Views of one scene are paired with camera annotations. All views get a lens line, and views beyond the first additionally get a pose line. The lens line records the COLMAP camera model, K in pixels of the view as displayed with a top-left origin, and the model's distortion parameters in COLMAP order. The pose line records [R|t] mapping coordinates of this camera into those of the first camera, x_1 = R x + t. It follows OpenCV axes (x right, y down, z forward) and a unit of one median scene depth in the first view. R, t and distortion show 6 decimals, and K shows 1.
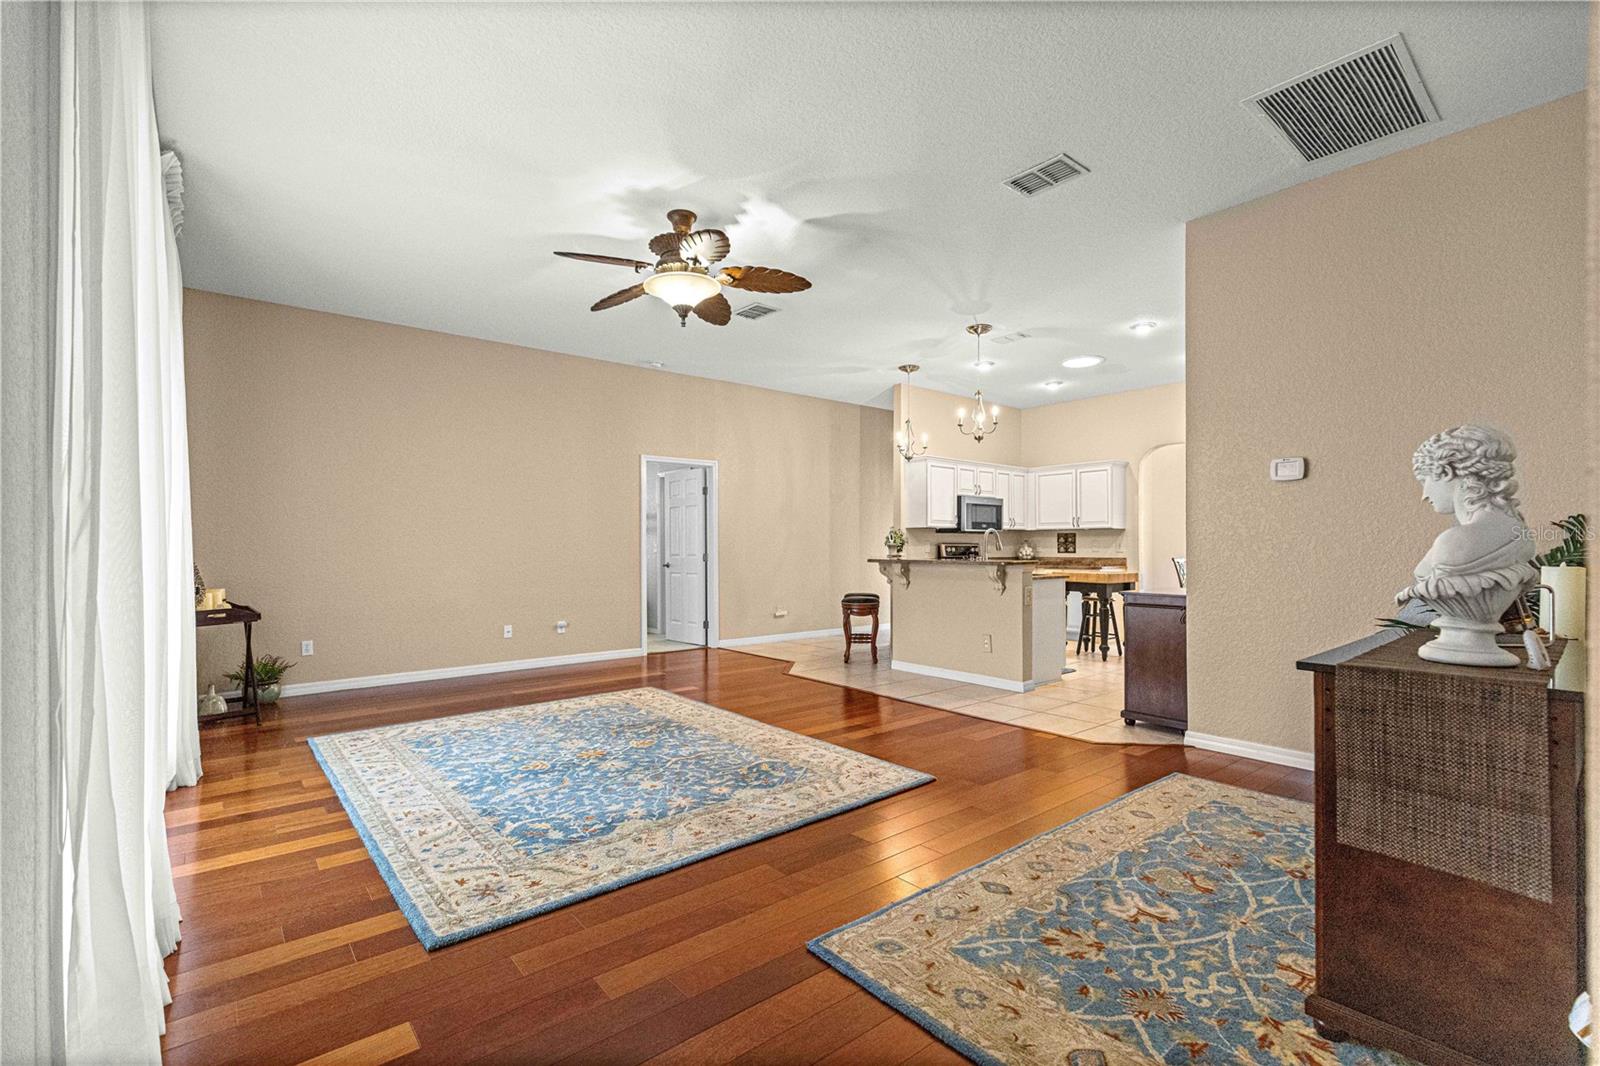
lens RADIAL K [[721.8, 0, 810.5], [0, 721.8, 539.4], [0, 0, 1]] dist [0.003373, 0.000389]
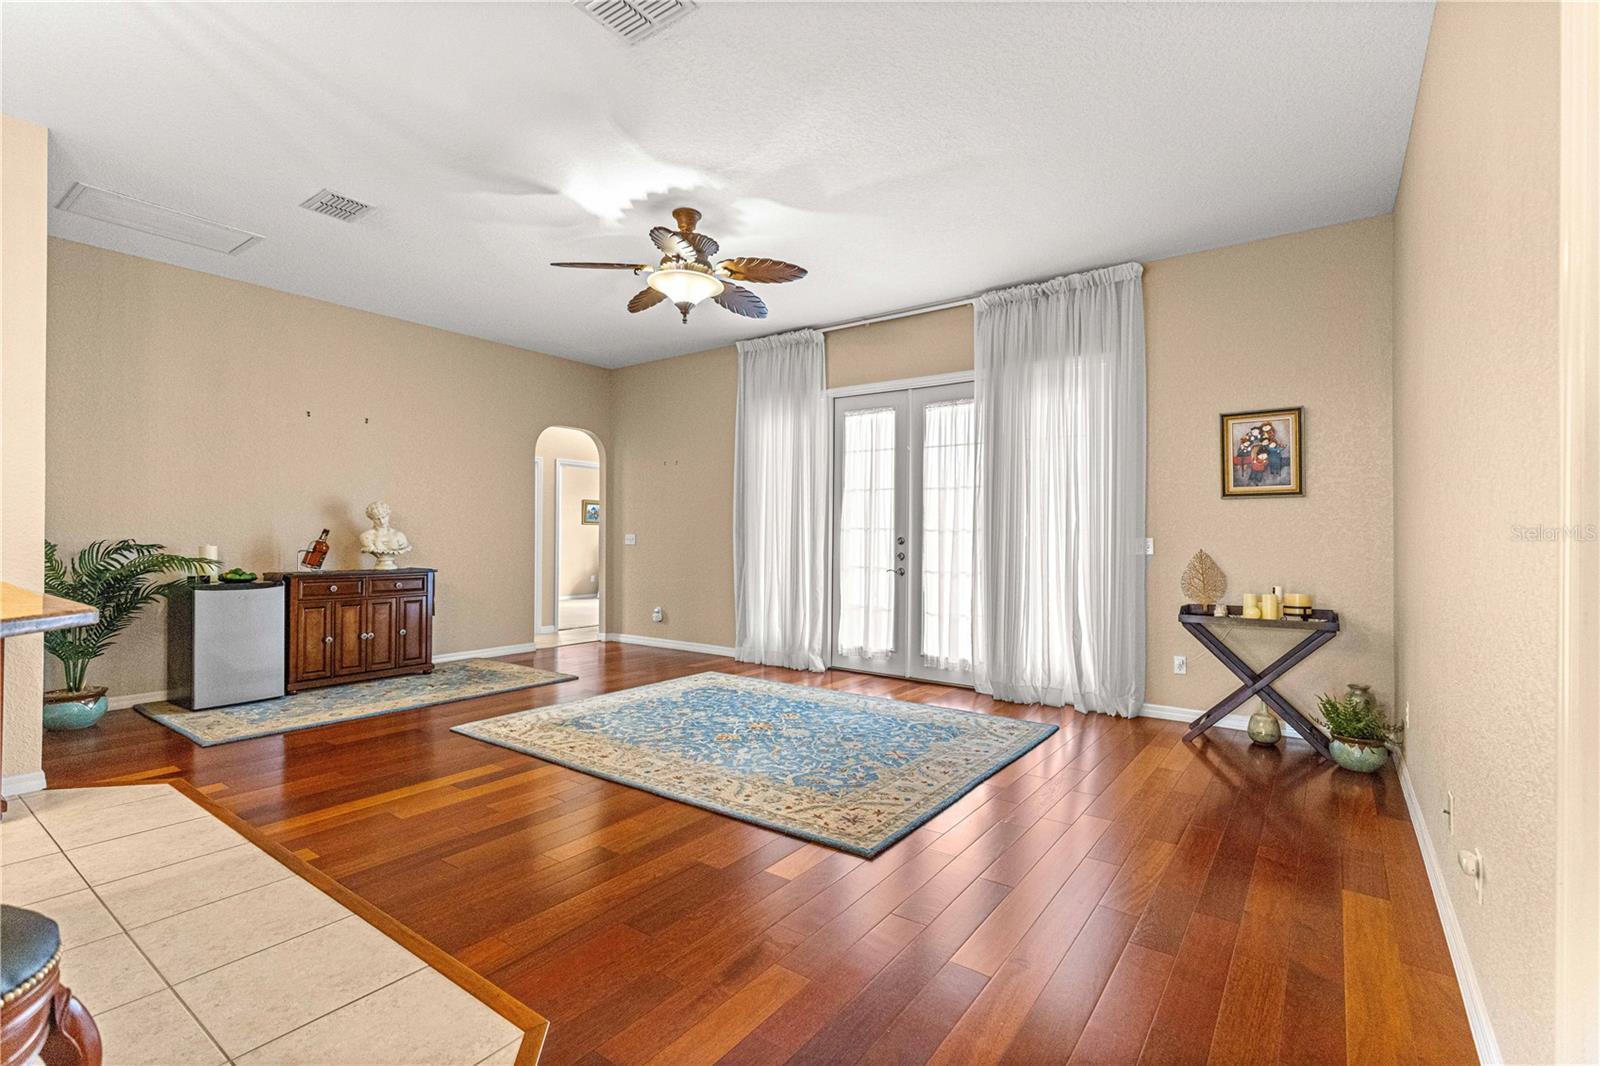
lens RADIAL K [[716.3, 0, 800.0], [0, 716.3, 533.0], [0, 0, 1]] dist [0.001699, 0.000312]
pose [[-0.973804, -0.003639, -0.227358, -0.095939], [-0.000871, 0.999924, -0.012272, 0.011848], [0.227385, -0.011753, -0.973734, 1.812454]]
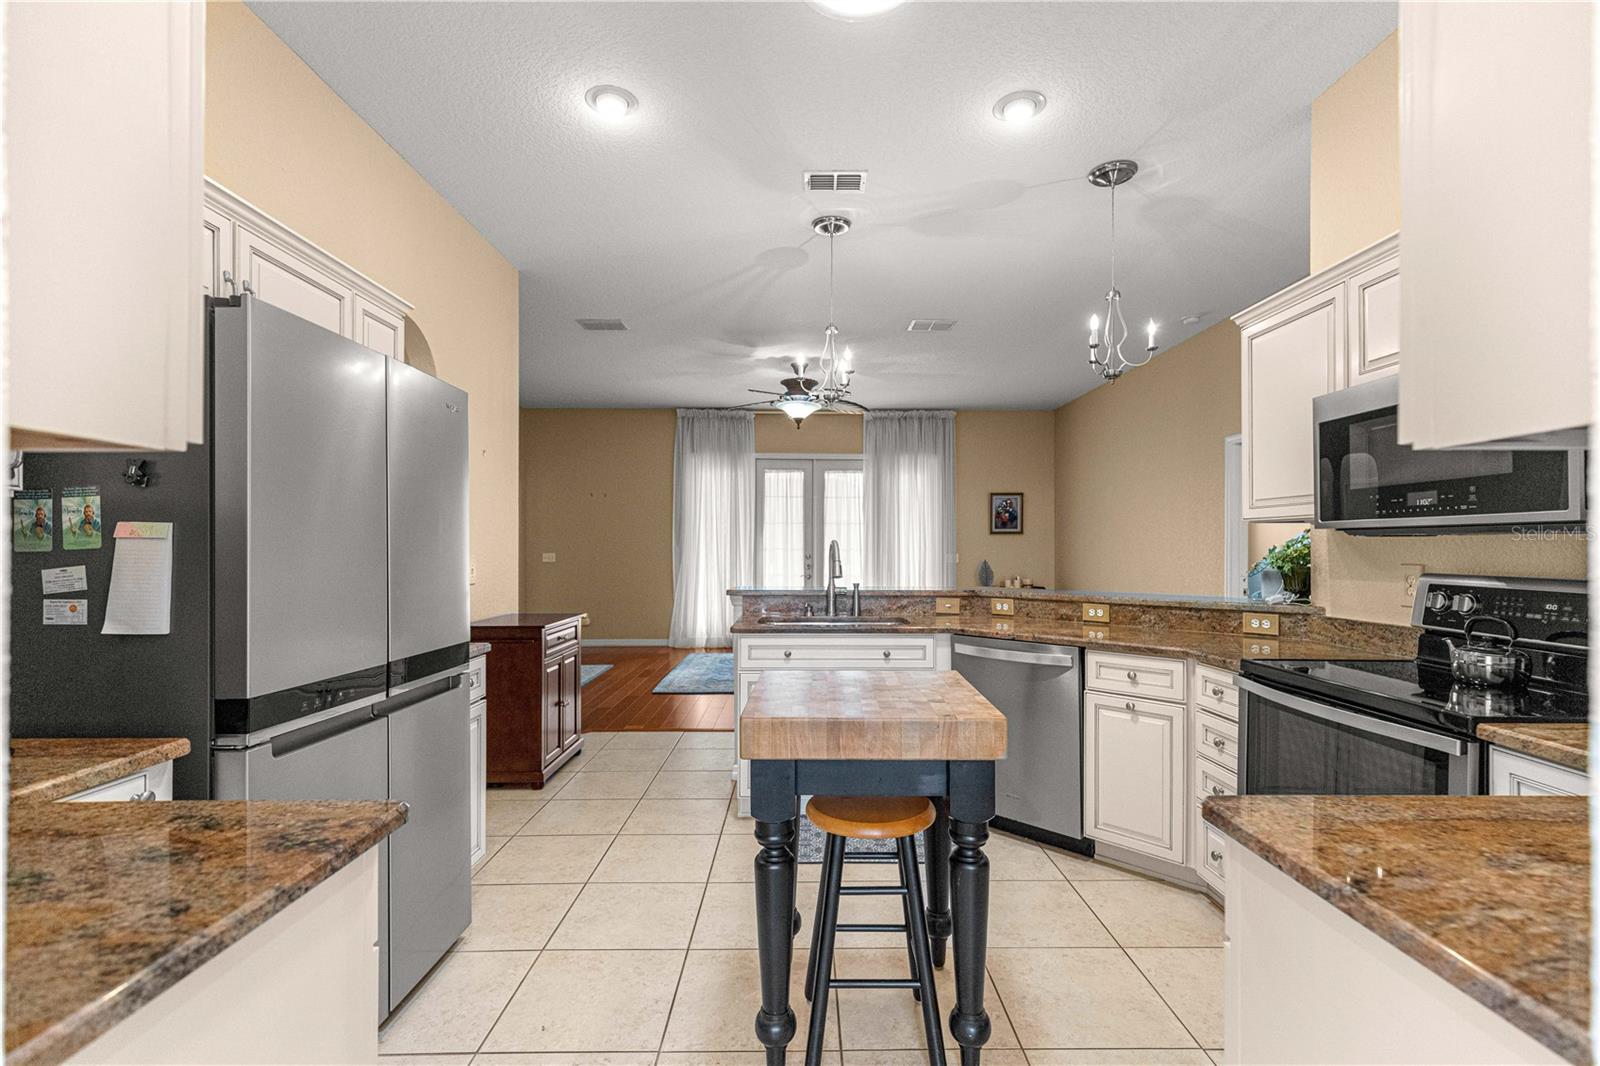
lens RADIAL K [[721.8, 0, 810.5], [0, 721.8, 539.4], [0, 0, 1]] dist [0.003373, 0.000389]
pose [[-0.643466, -0.005894, -0.765452, 0.991402], [0.007825, 0.999867, -0.014277, -0.009779], [0.765435, -0.015176, -0.643335, 1.897031]]
